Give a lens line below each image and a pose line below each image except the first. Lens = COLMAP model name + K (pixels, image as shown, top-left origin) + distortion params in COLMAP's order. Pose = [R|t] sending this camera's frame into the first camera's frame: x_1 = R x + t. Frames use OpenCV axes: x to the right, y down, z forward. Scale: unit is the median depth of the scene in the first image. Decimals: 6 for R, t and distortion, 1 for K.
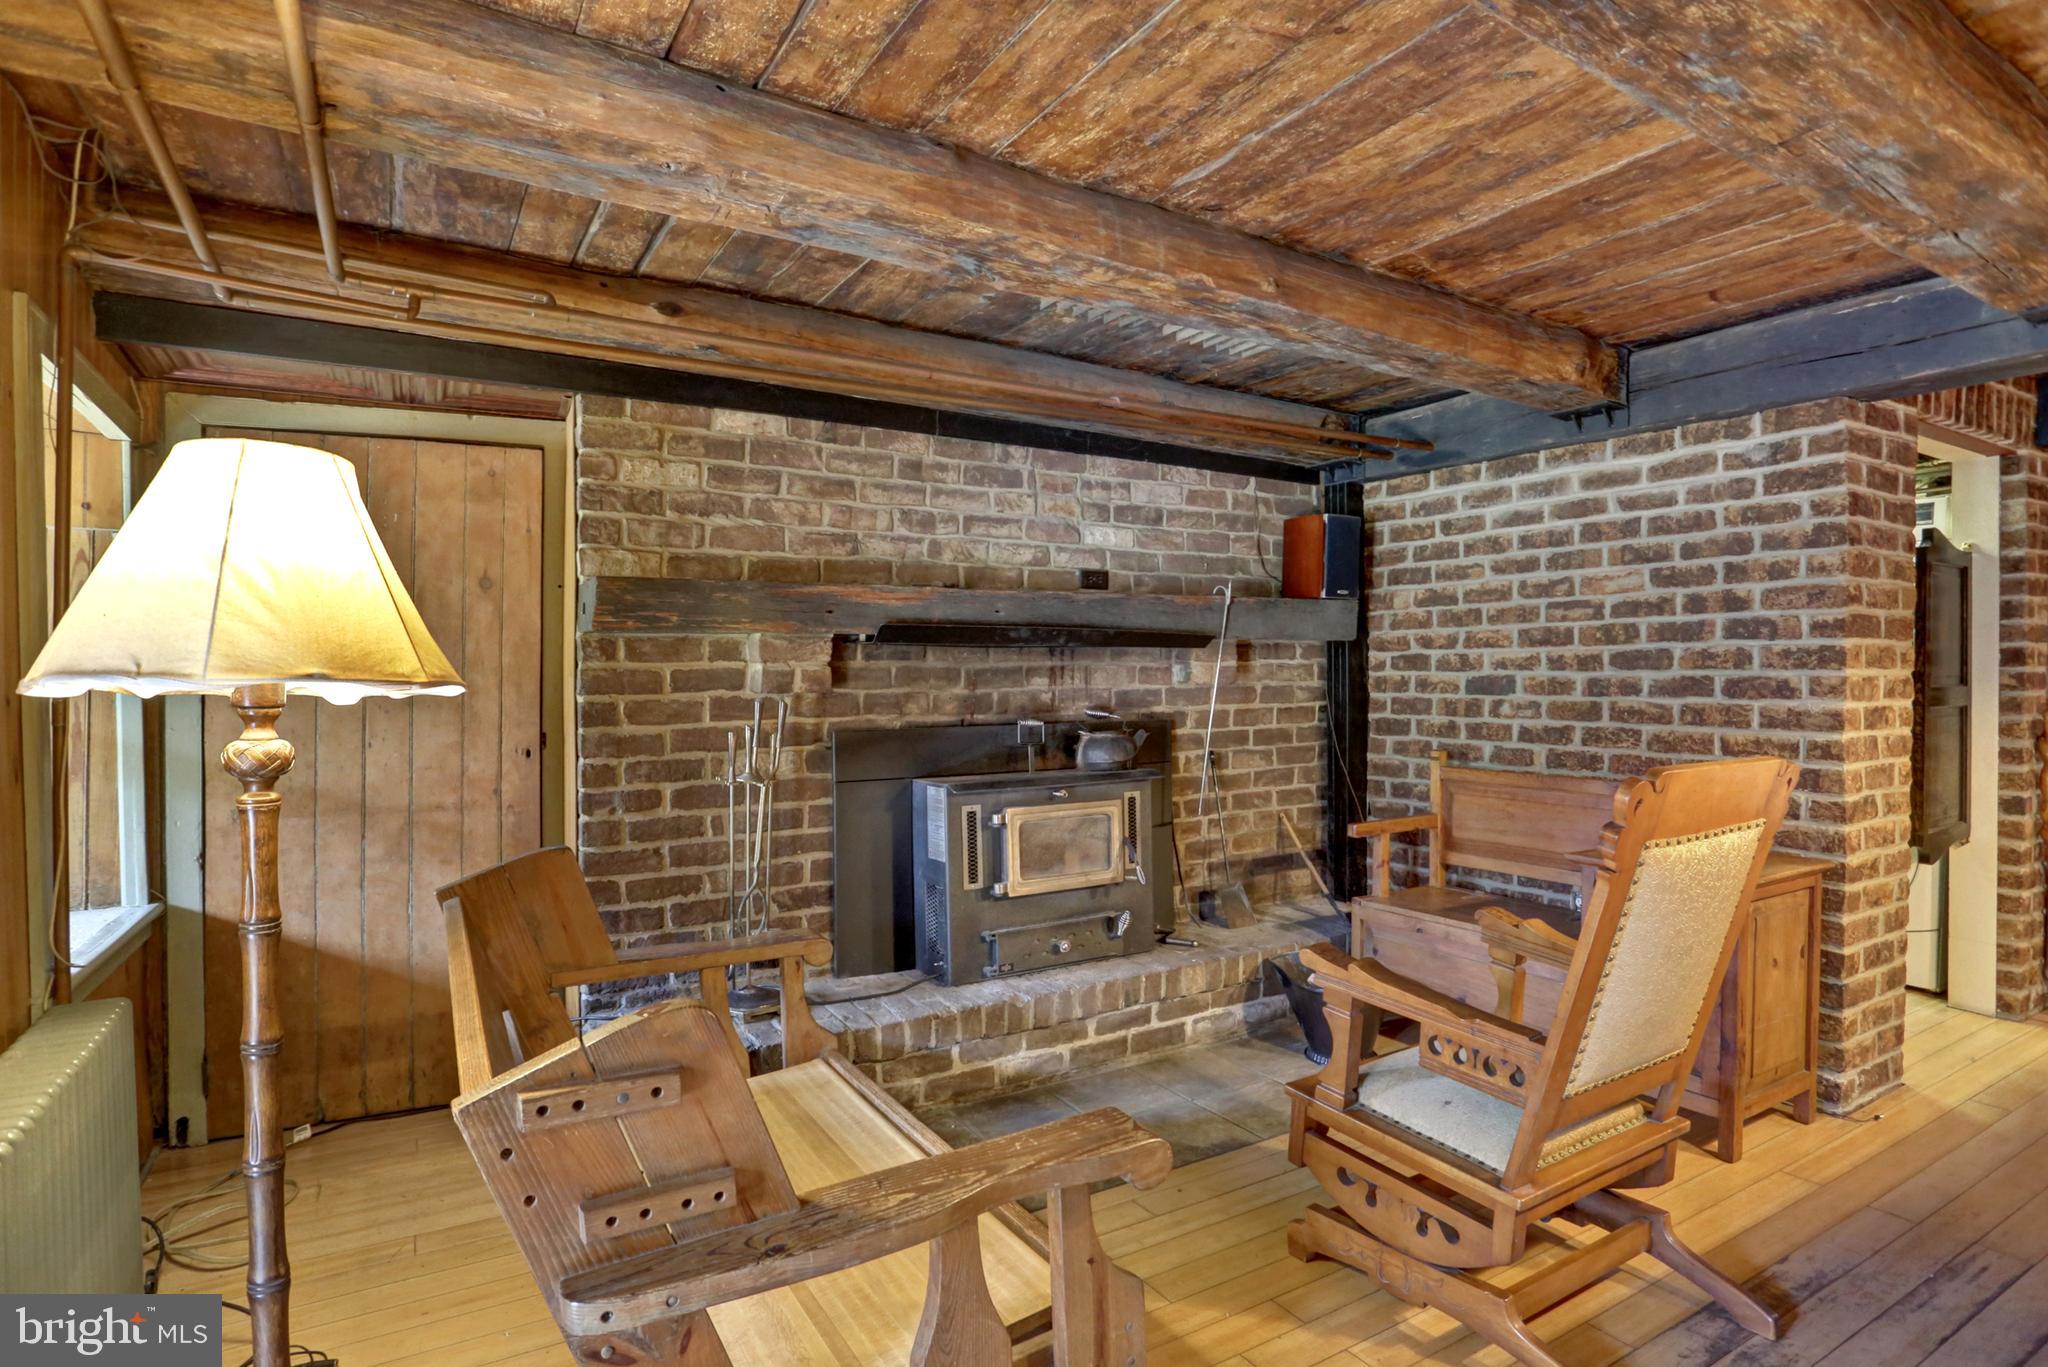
lens RADIAL K [[1042.3, 0, 1043.9], [0, 1042.3, 688.7], [0, 0, 1]] dist [-0.001832, 0.003770]
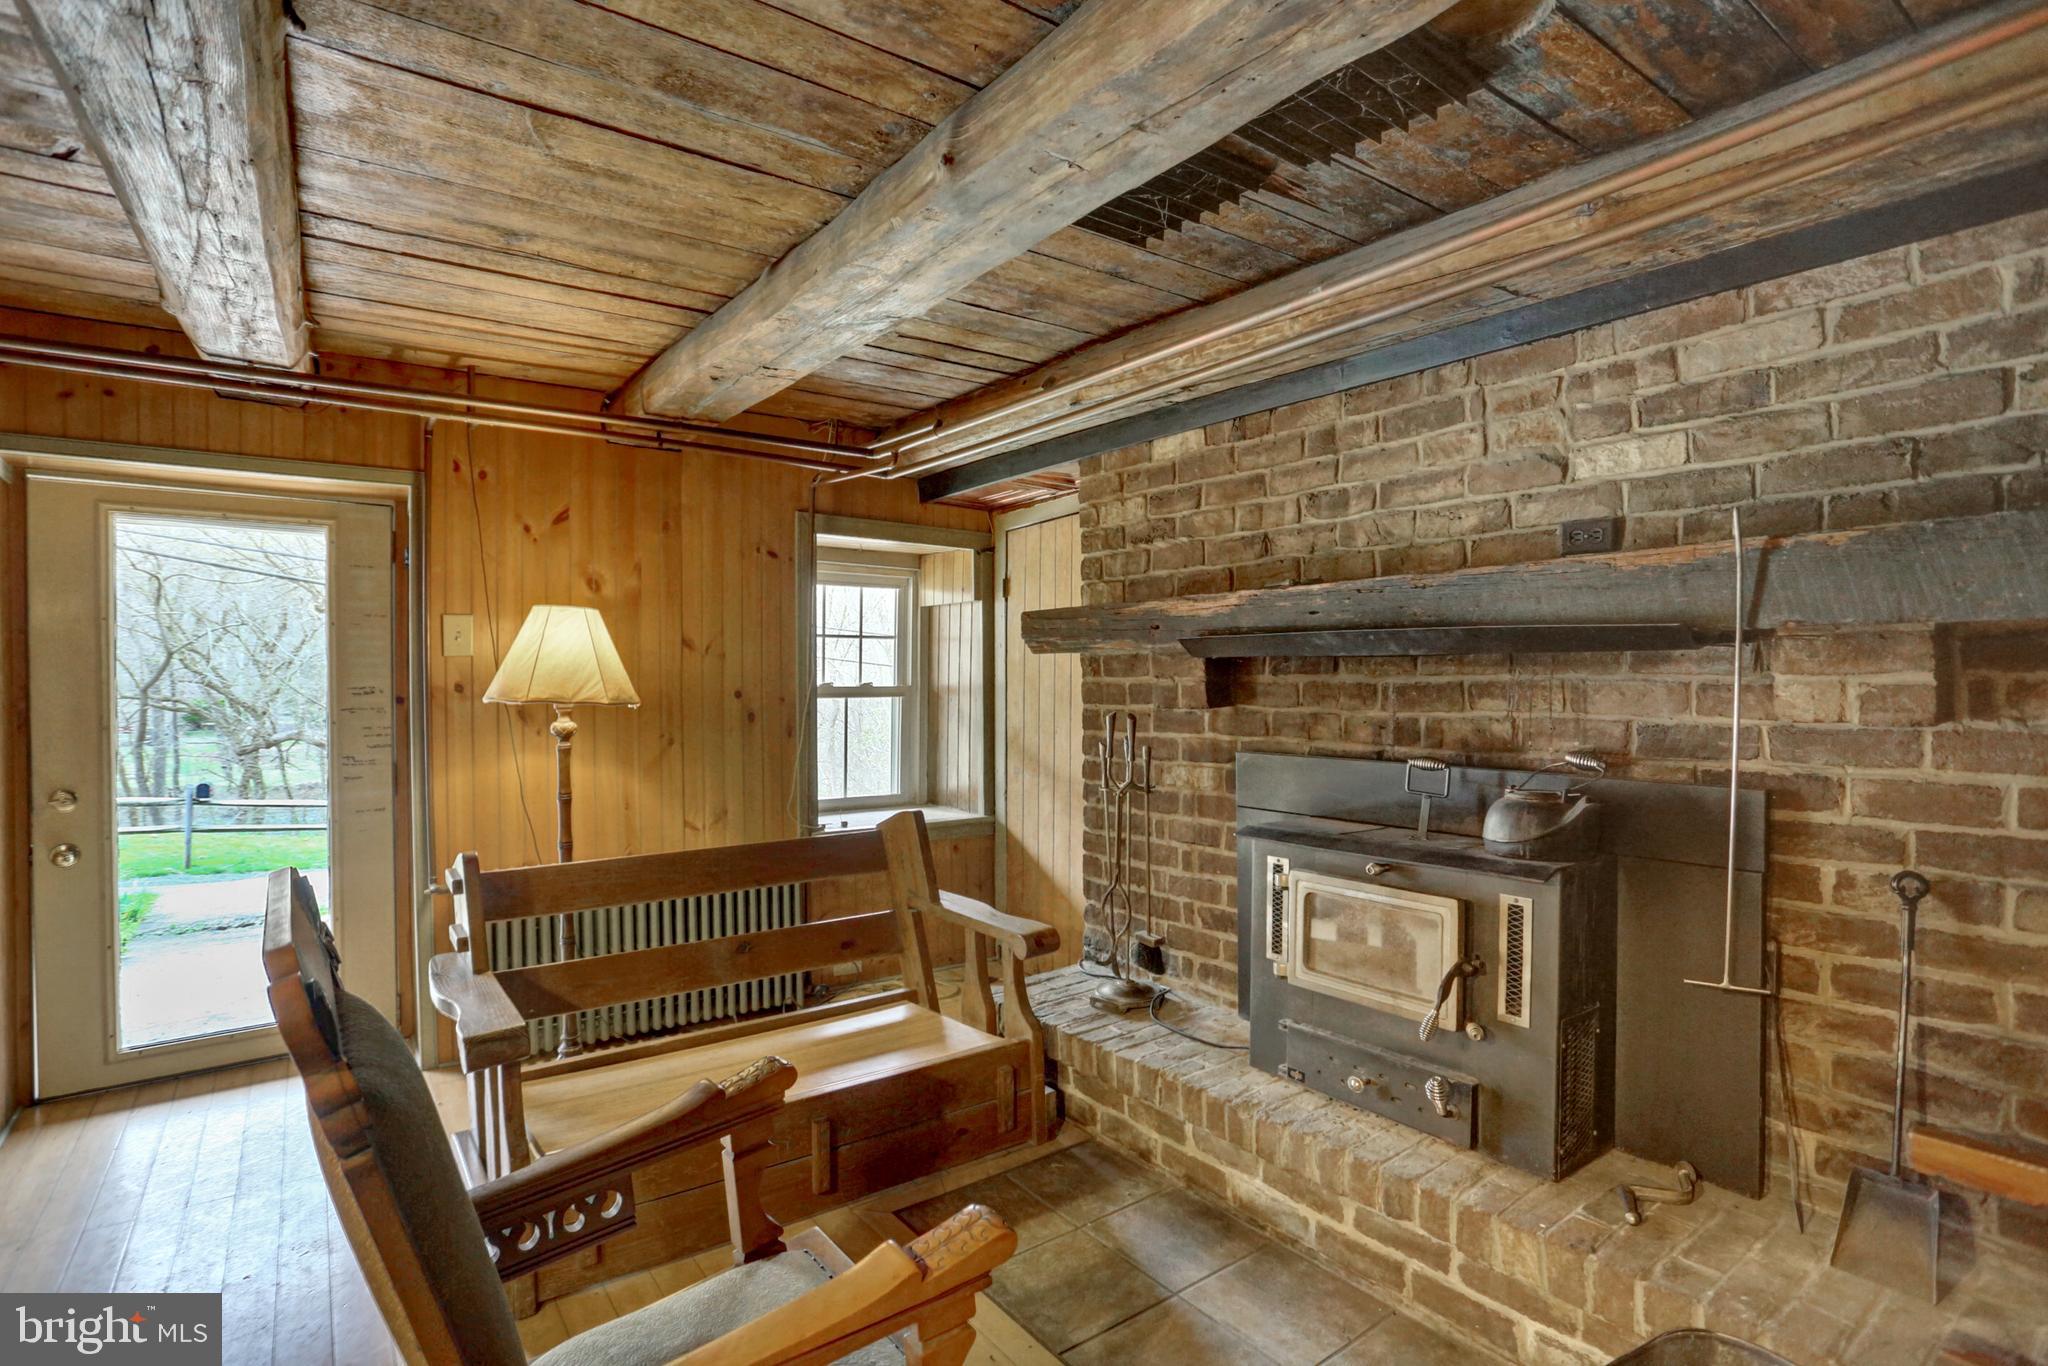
lens RADIAL K [[1042.3, 0, 1044.1], [0, 1042.3, 680.6], [0, 0, 1]] dist [-0.001832, 0.003770]
pose [[0.108467, 0.015132, -0.993985, 0.665722], [-0.004563, 0.999881, 0.014724, -0.032861], [0.994090, 0.002938, 0.108523, 0.688234]]
